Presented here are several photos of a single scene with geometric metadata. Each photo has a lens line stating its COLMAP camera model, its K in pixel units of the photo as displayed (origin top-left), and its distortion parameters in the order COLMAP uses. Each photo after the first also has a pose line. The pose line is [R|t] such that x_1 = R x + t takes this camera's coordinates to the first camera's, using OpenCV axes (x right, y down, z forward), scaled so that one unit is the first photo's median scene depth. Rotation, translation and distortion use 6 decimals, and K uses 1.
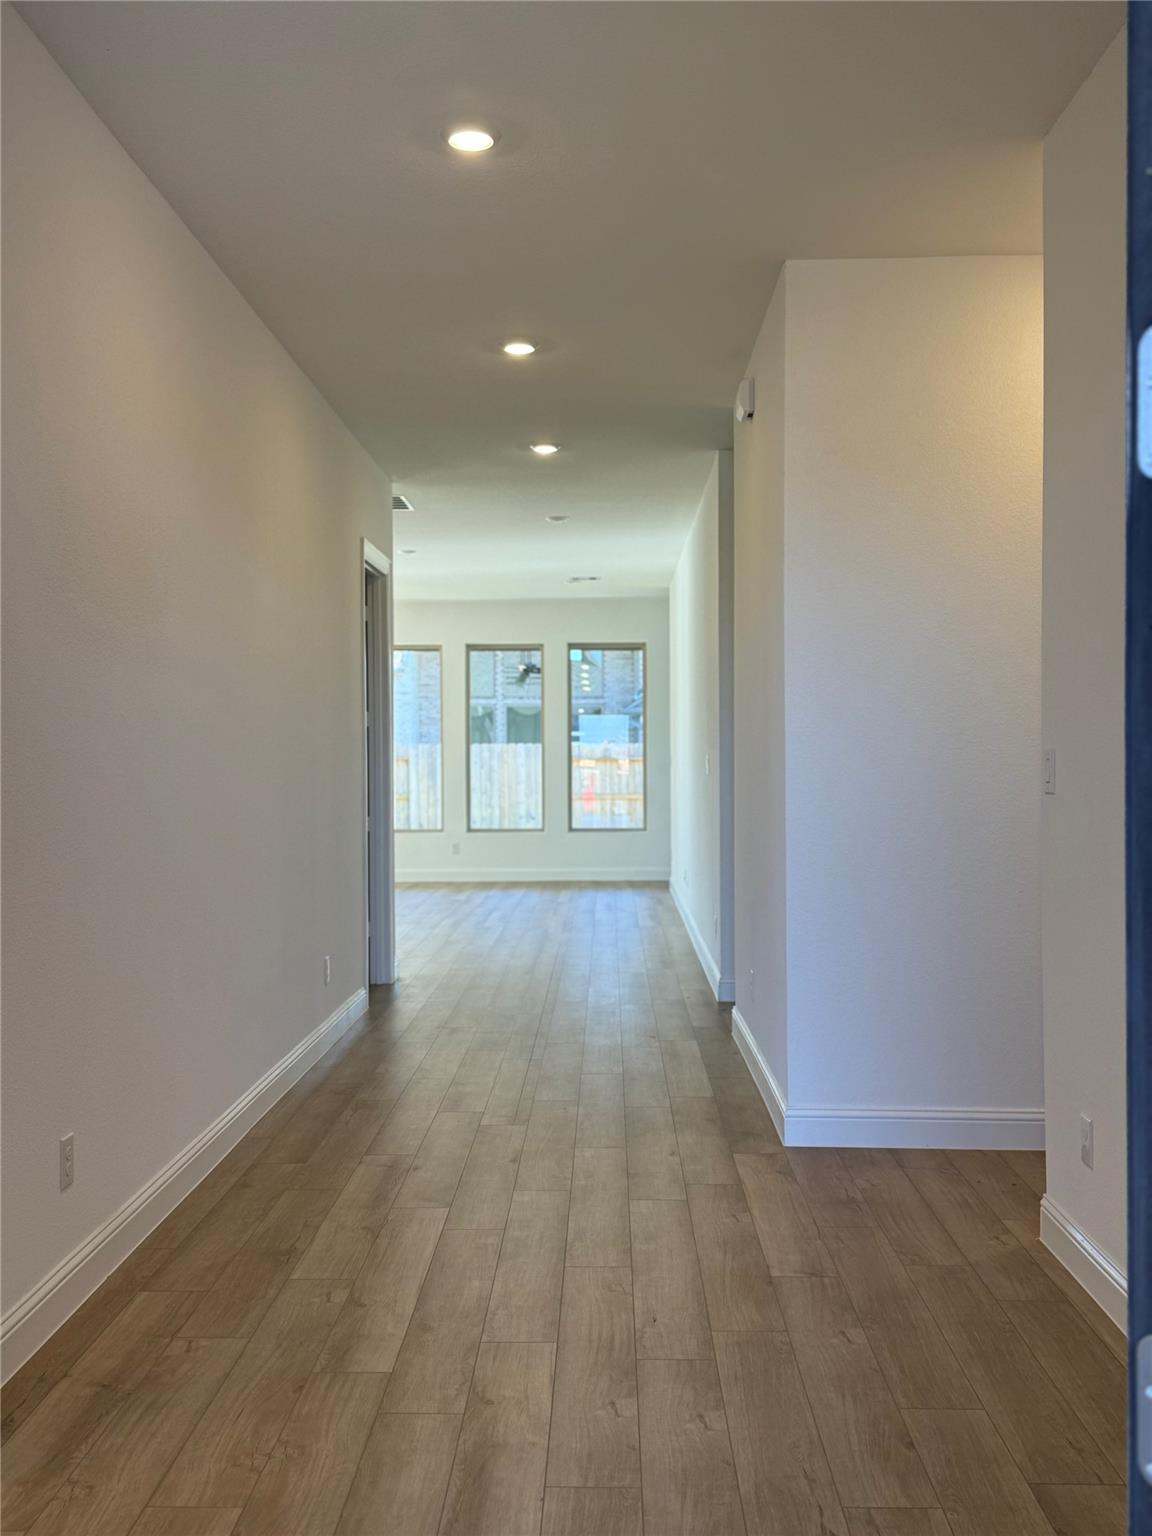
lens RADIAL K [[1568.8, 0, 572.5], [0, 1568.8, 764.9], [0, 0, 1]] dist [-0.000872, 0.000000]
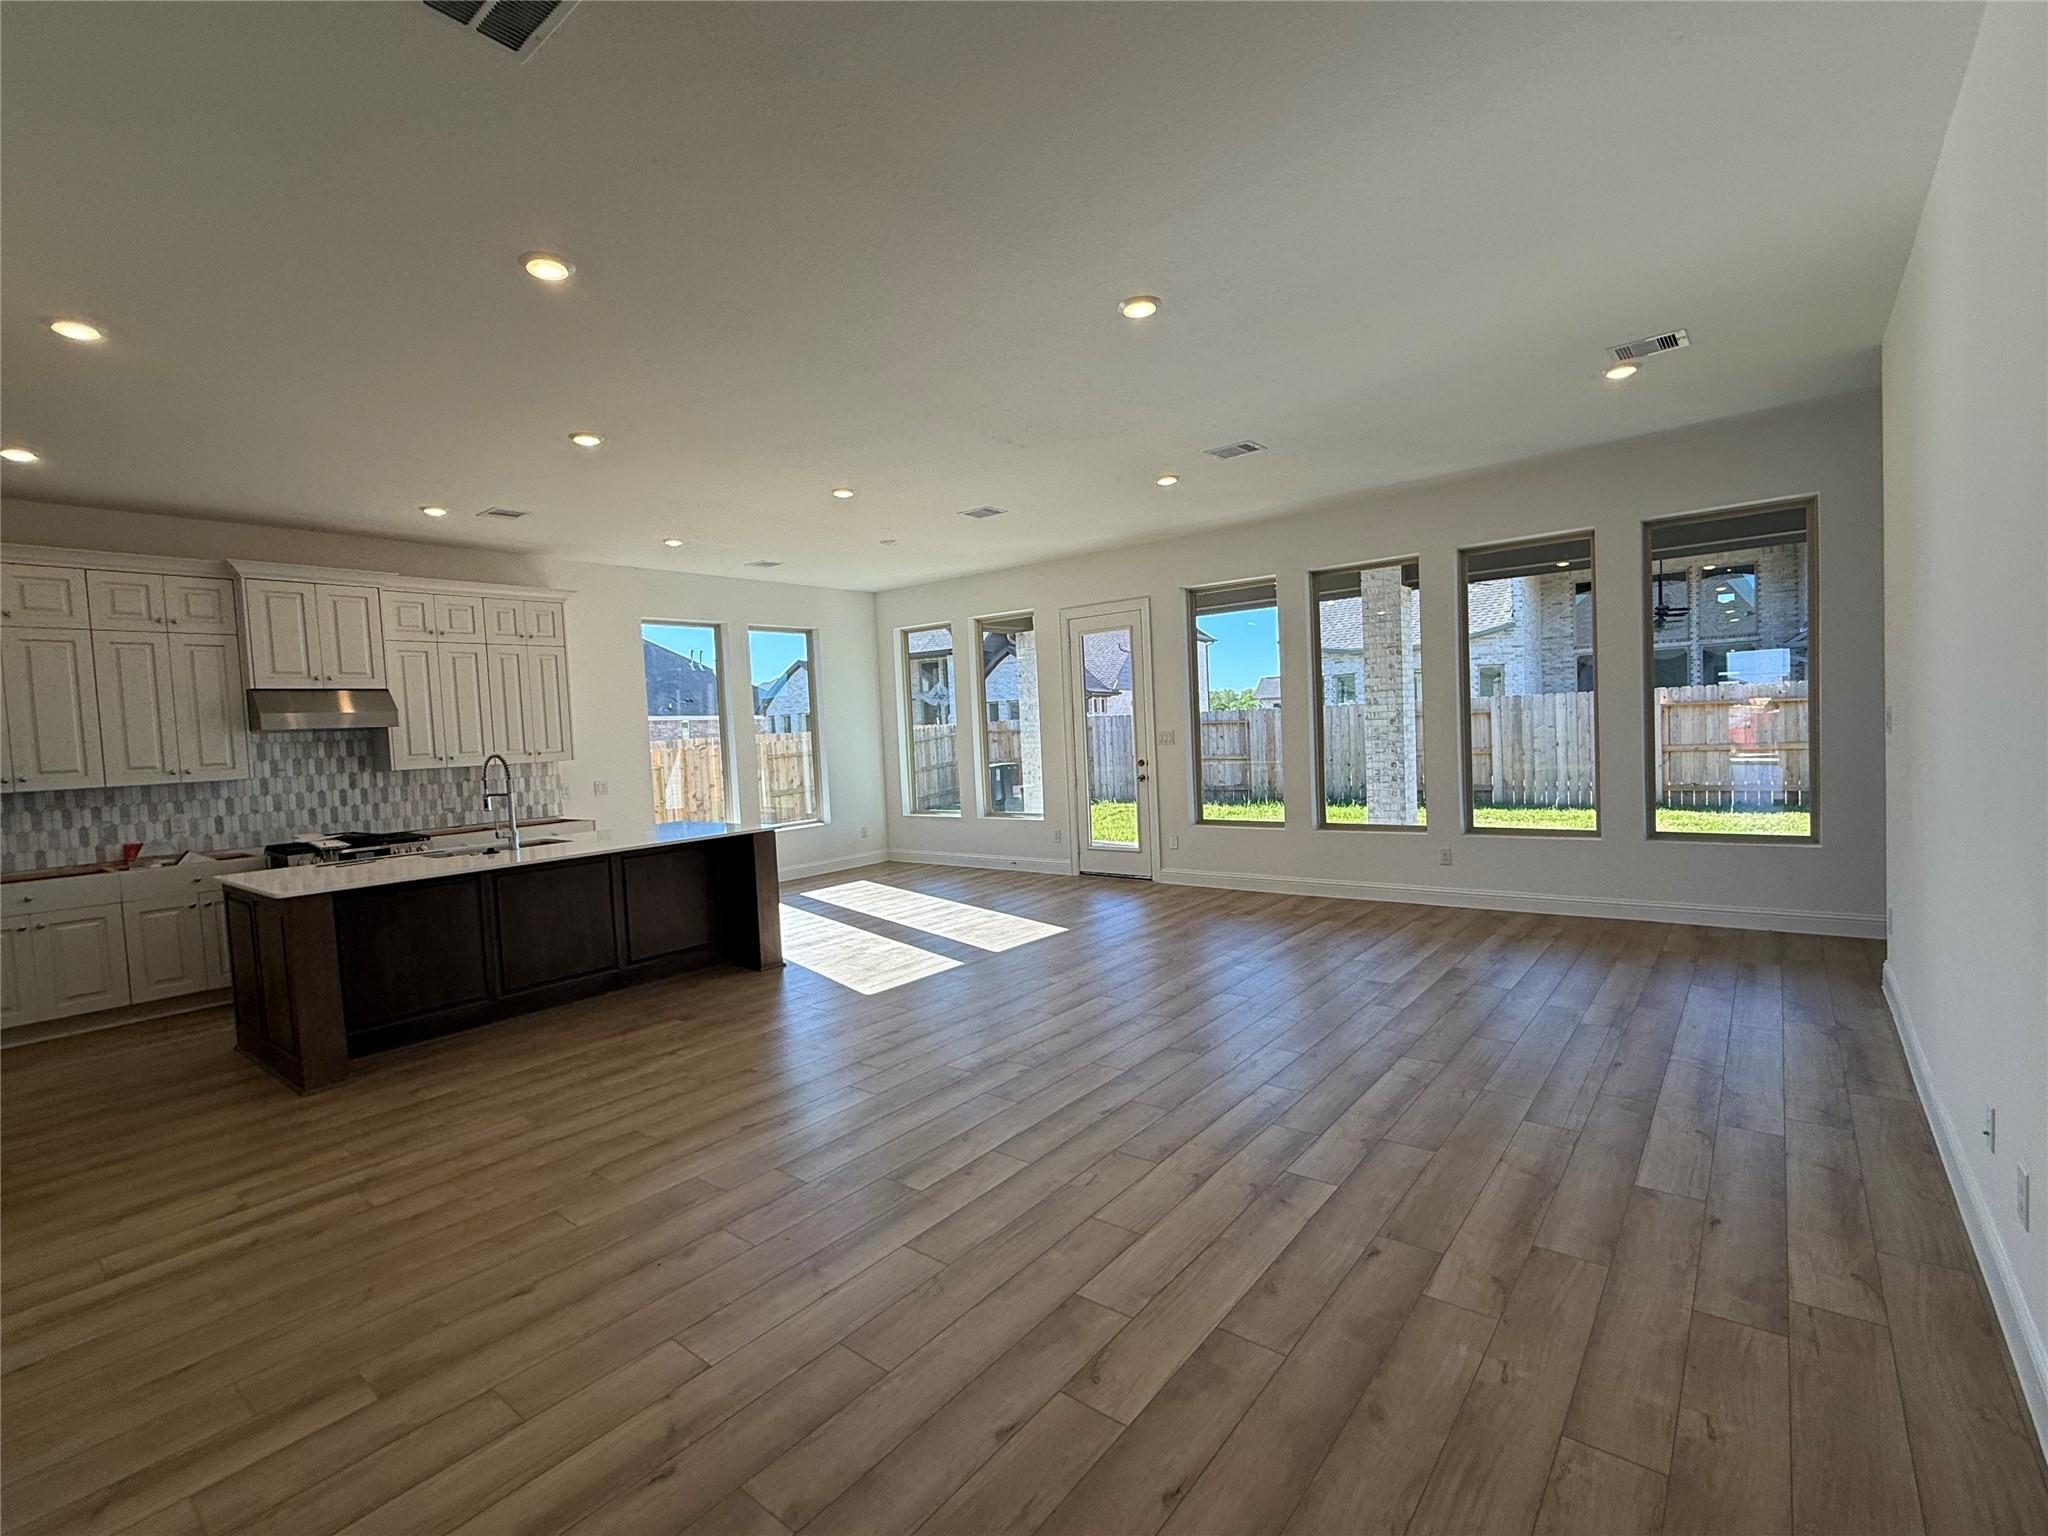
lens RADIAL K [[939.6, 0, 1019.7], [0, 939.6, 767.9], [0, 0, 1]] dist [-0.004337, -0.000763]
pose [[0.791285, -0.009176, -0.611379, 0.017221], [0.043327, 0.998215, 0.041094, -0.005738], [0.609911, -0.059007, 0.790270, 0.373983]]
